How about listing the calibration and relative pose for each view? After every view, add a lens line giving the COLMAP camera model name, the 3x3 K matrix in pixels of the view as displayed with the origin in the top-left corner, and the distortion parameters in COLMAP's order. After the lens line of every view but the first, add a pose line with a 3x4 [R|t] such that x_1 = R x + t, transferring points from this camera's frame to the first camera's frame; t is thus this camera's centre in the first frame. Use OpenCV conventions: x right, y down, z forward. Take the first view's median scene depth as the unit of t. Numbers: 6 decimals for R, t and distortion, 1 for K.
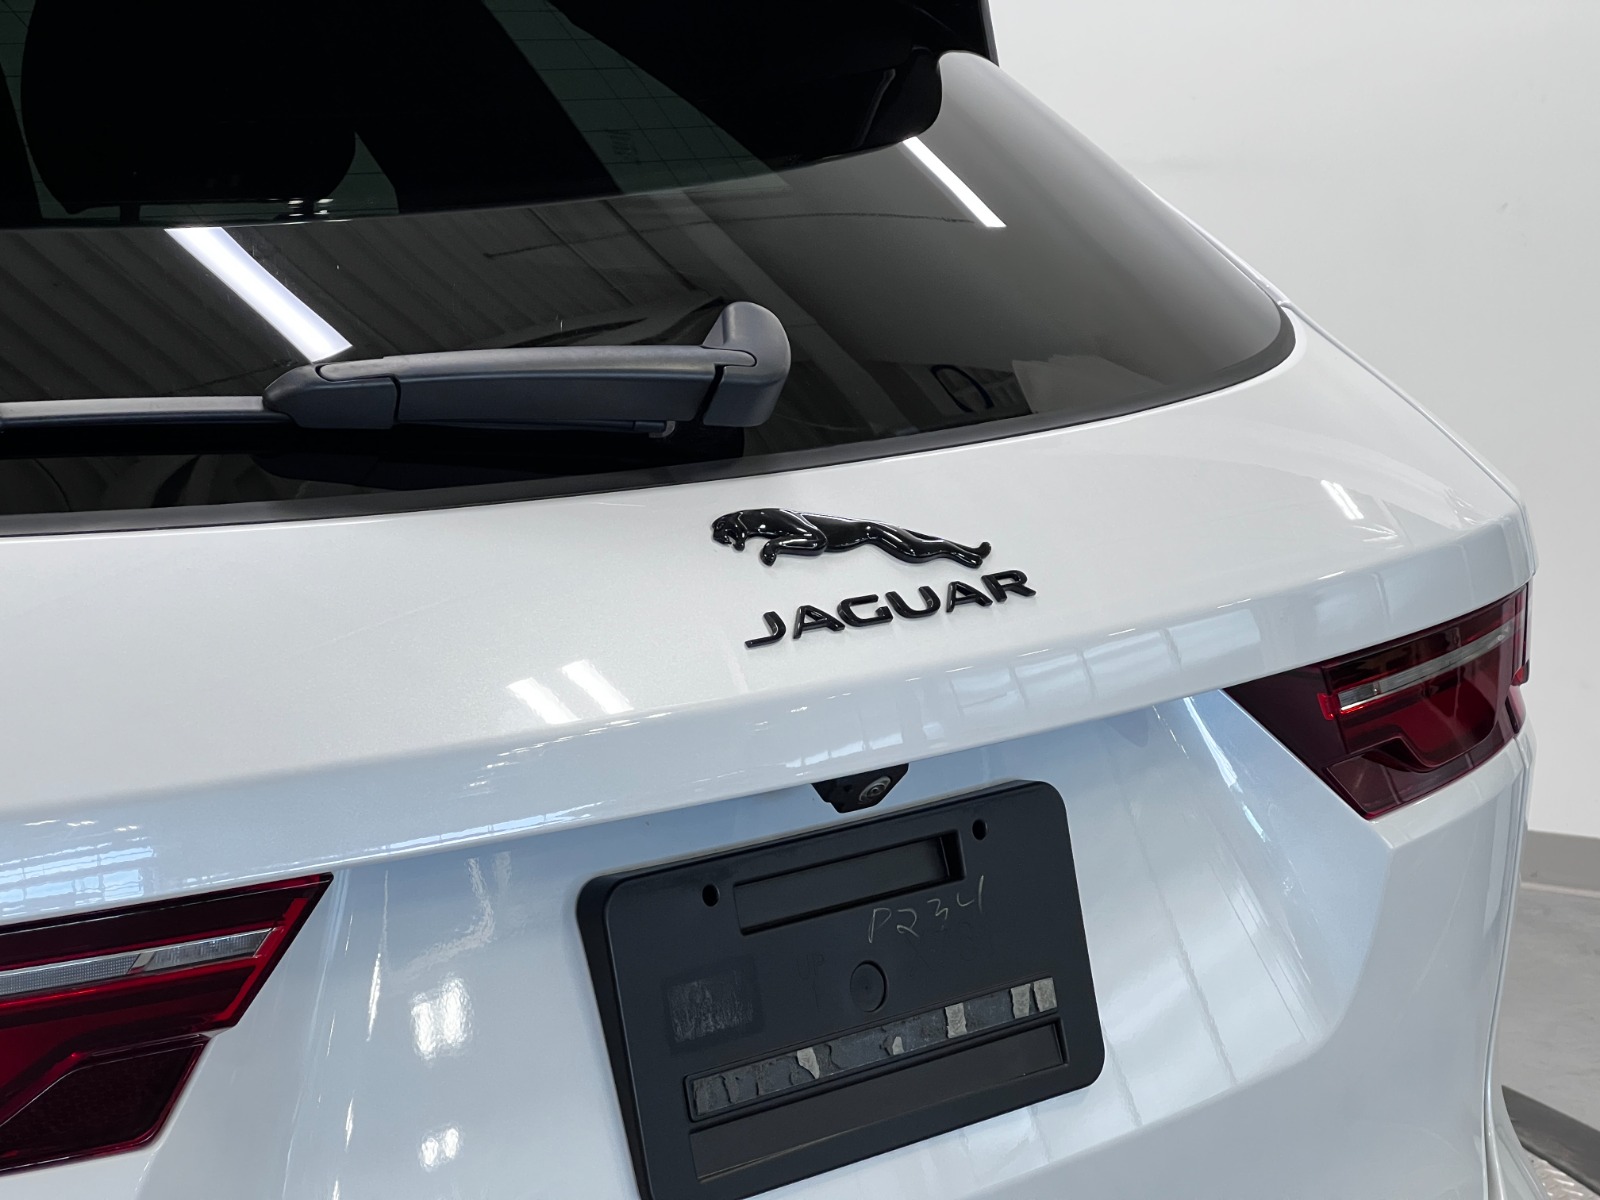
lens RADIAL K [[3617.6, 0, 801.0], [0, 3617.6, 599.6], [0, 0, 1]] dist [0.015124, 0.000000]
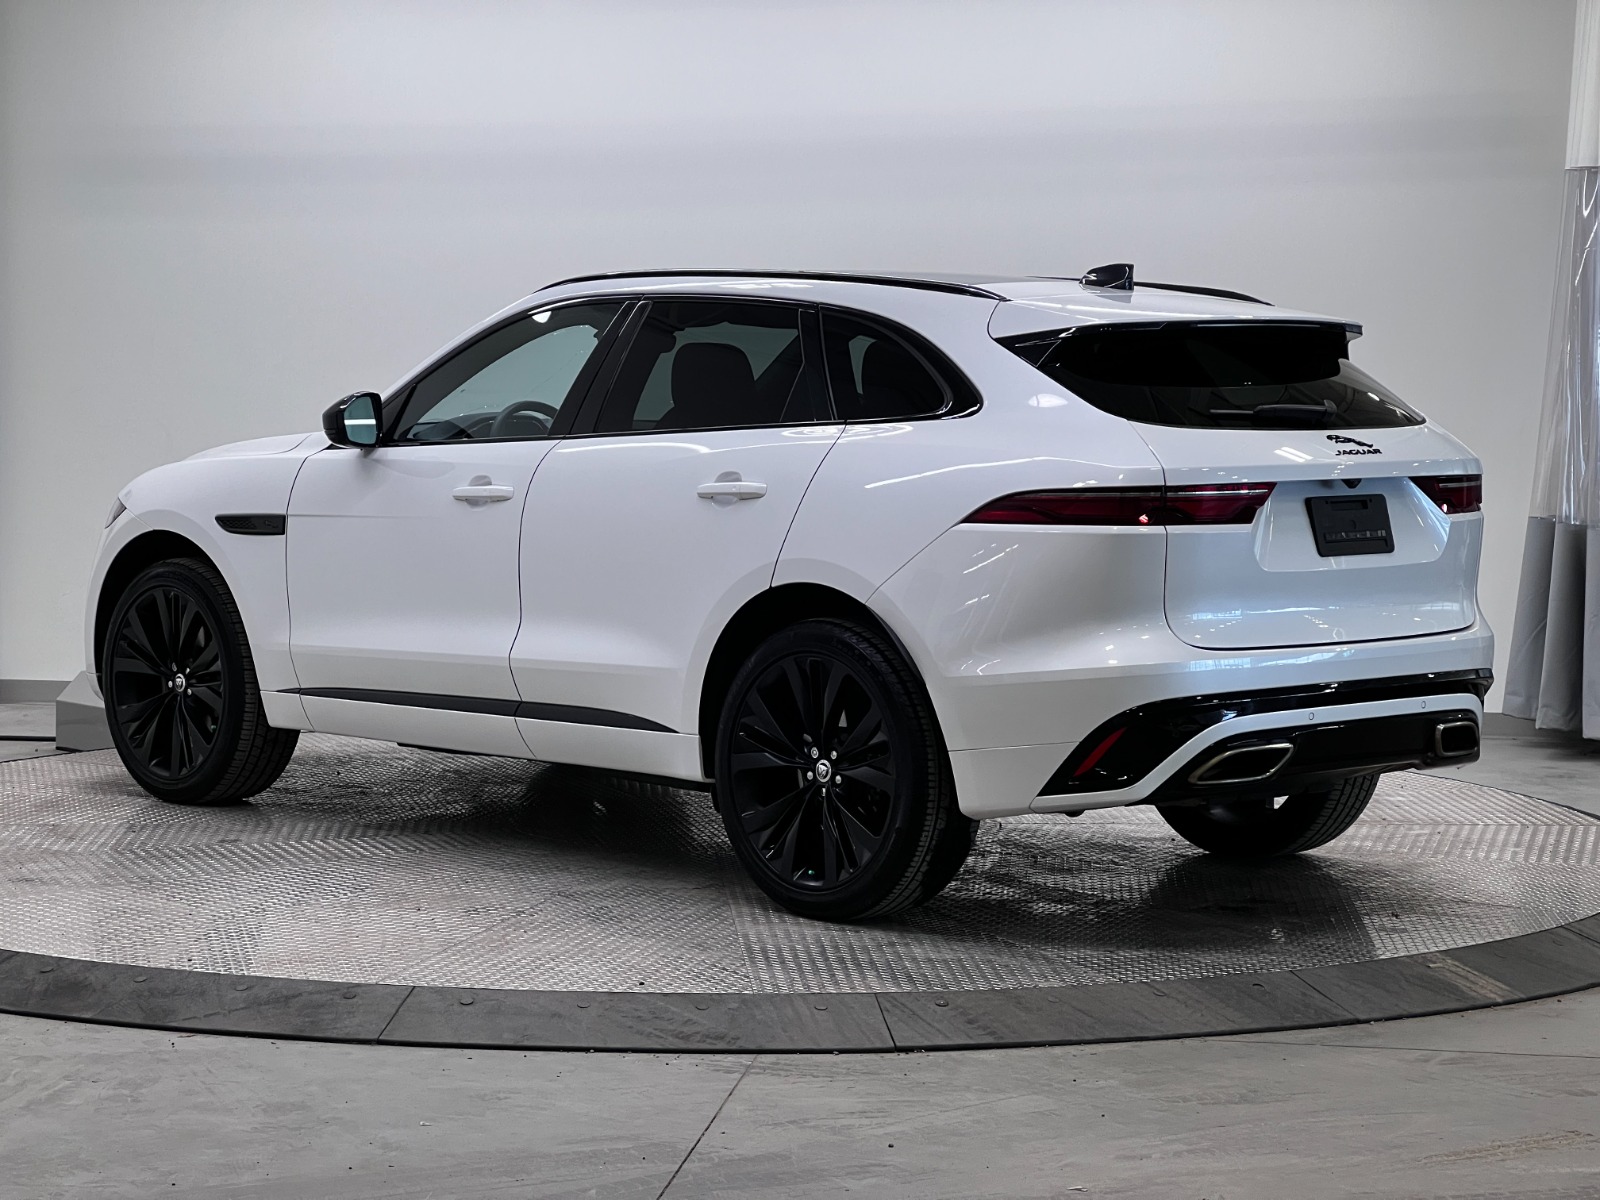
lens RADIAL K [[3796.4, 0, 801.8], [0, 3796.4, 600.4], [0, 0, 1]] dist [-0.093424, 0.000000]
pose [[0.999866, 0.000531, -0.016349, -0.715050], [-0.002157, 0.995027, -0.099583, 0.789474], [0.016215, 0.099605, 0.994895, -4.654291]]
